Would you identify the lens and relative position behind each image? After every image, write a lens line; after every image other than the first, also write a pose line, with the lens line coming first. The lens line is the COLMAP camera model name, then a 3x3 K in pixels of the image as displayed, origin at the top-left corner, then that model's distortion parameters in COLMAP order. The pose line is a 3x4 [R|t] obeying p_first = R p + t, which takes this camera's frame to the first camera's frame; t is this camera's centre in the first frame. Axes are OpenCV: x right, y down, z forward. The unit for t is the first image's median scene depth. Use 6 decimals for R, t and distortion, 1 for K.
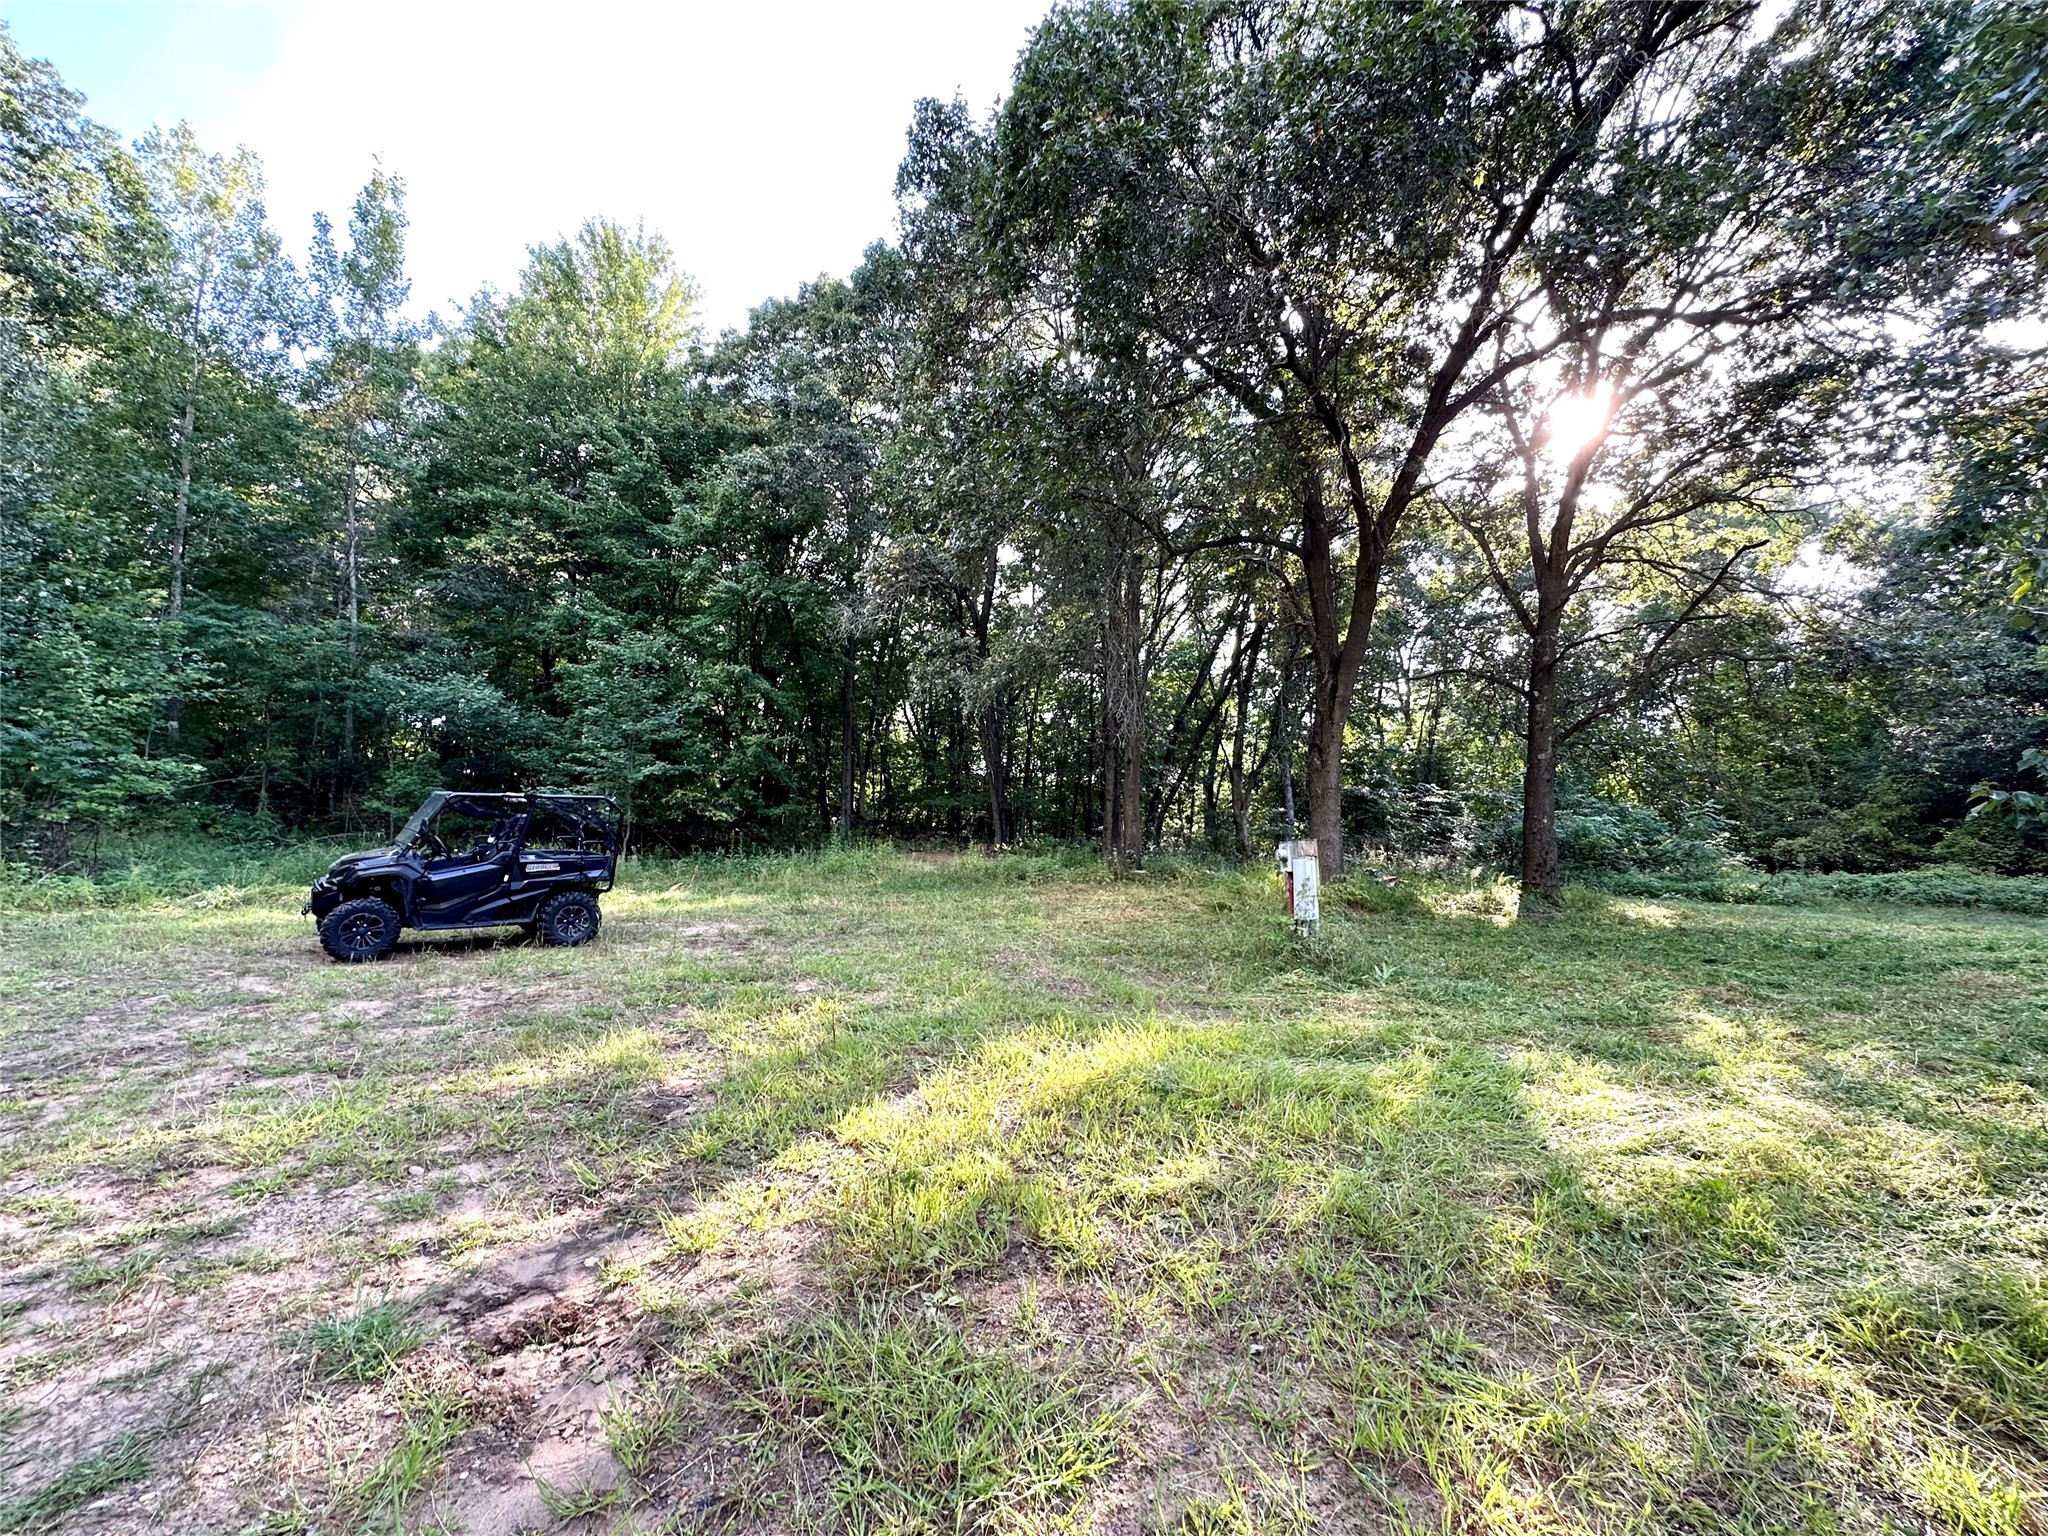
lens RADIAL K [[821.9, 0, 1019.2], [0, 821.9, 763.0], [0, 0, 1]] dist [0.000259, 0.000056]
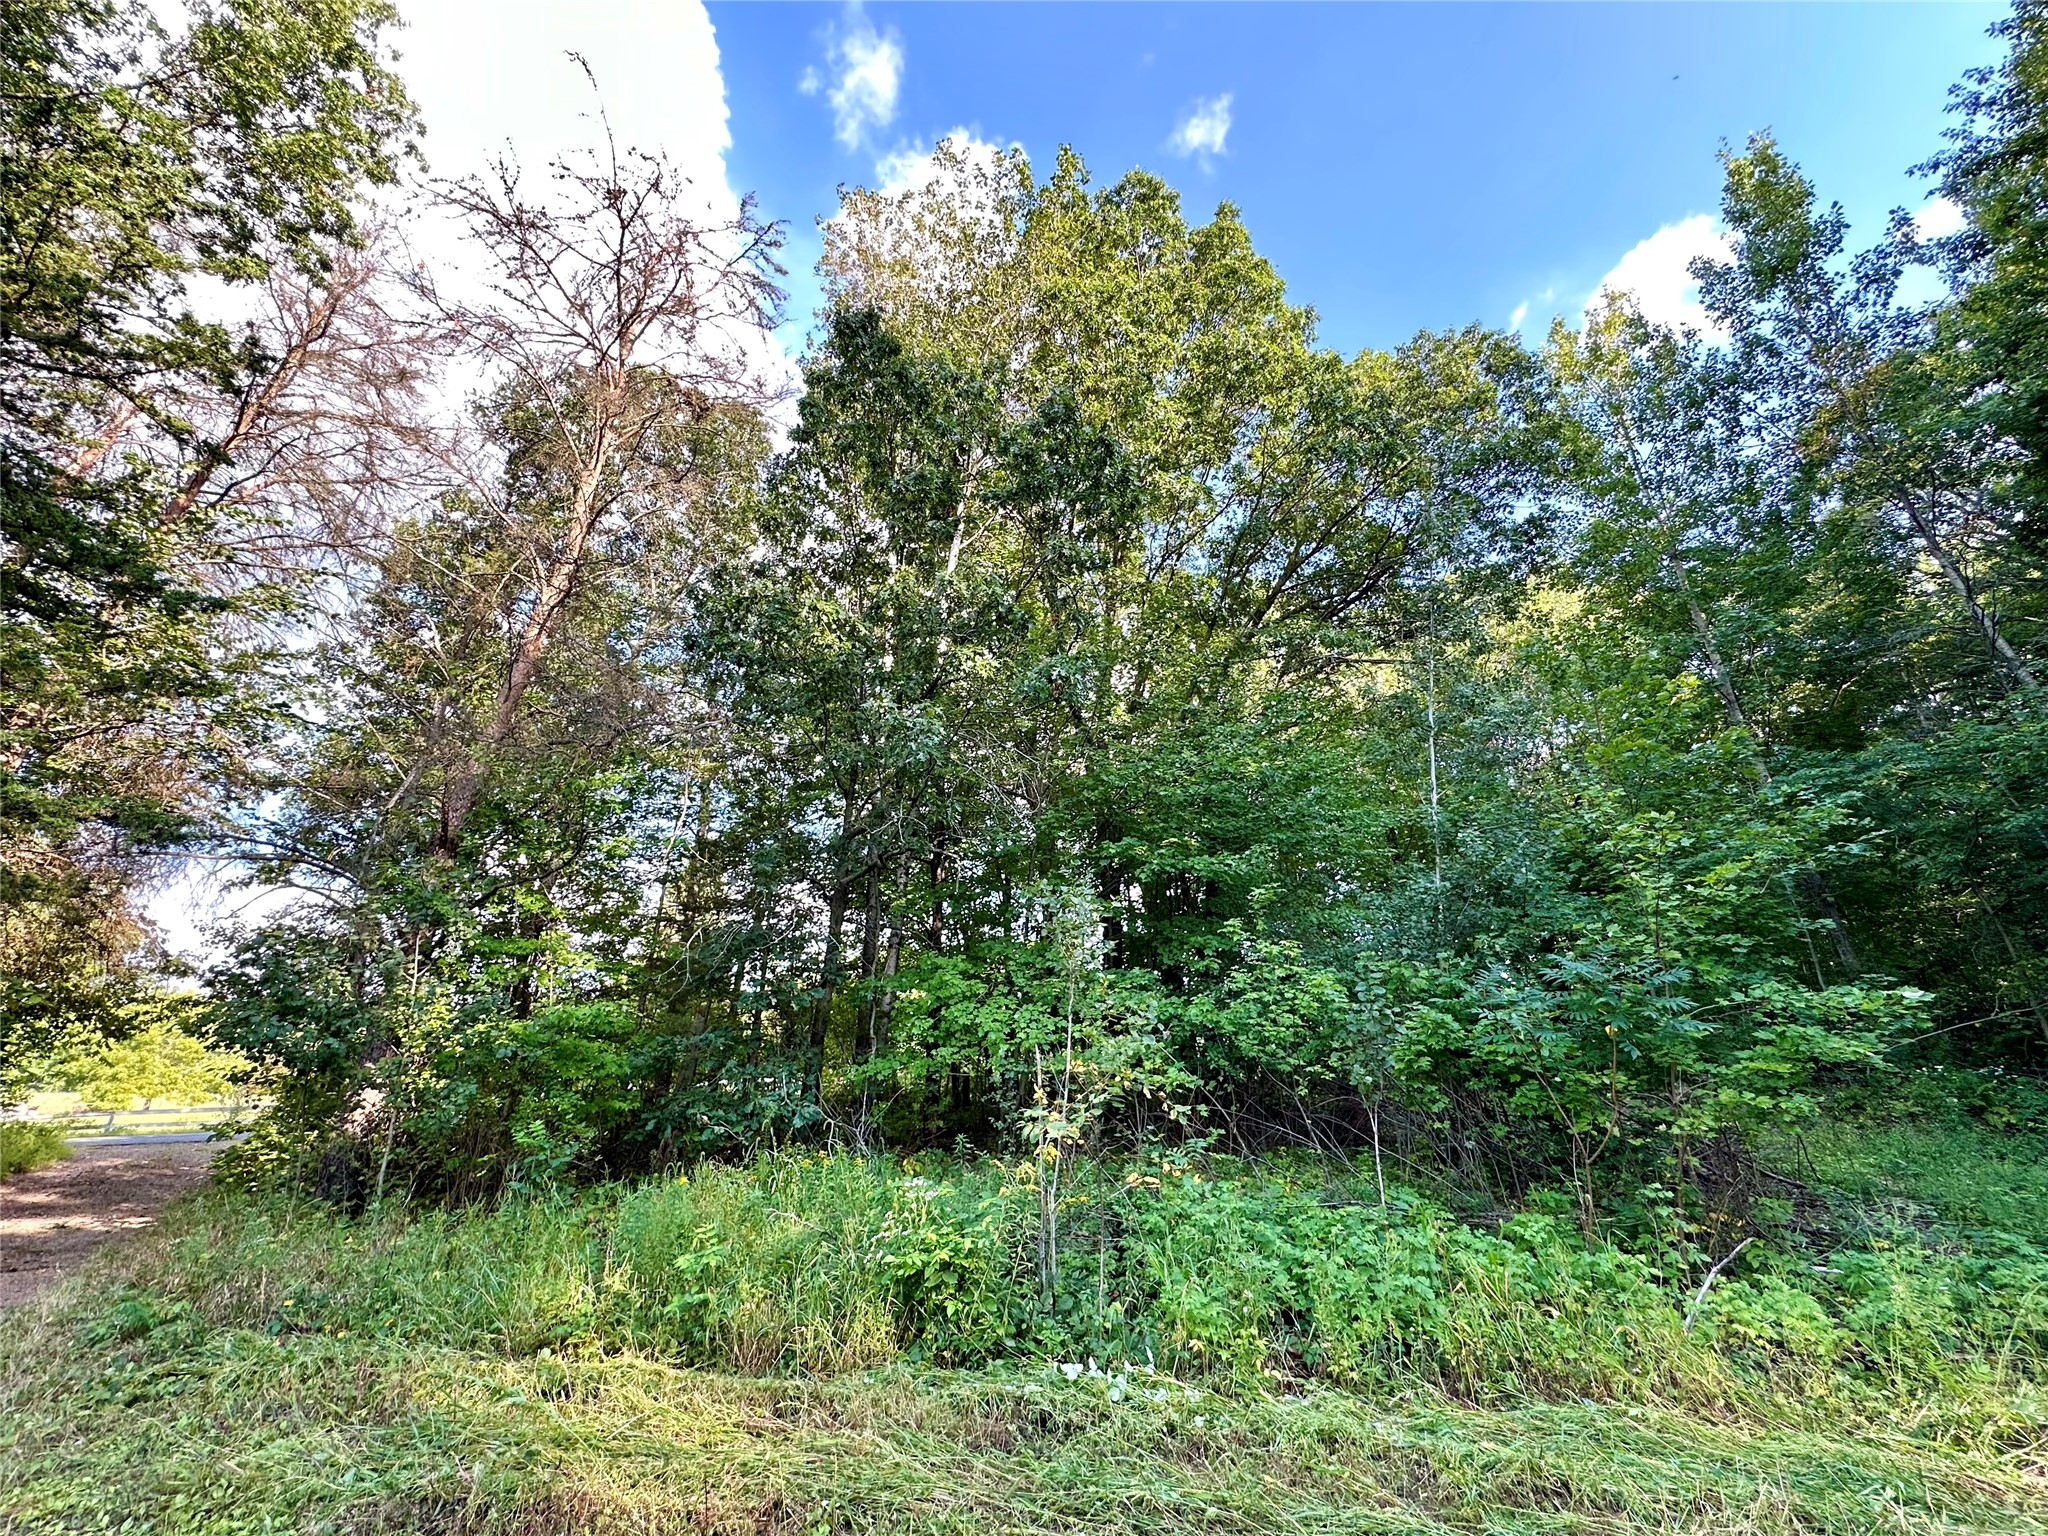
lens RADIAL K [[821.9, 0, 1019.2], [0, 821.9, 763.0], [0, 0, 1]] dist [0.000259, 0.000056]
pose [[-0.021093, -0.384779, -0.922768, -0.542589], [0.099780, 0.917555, -0.384886, 0.013144], [0.994786, -0.100192, 0.019039, 0.535458]]
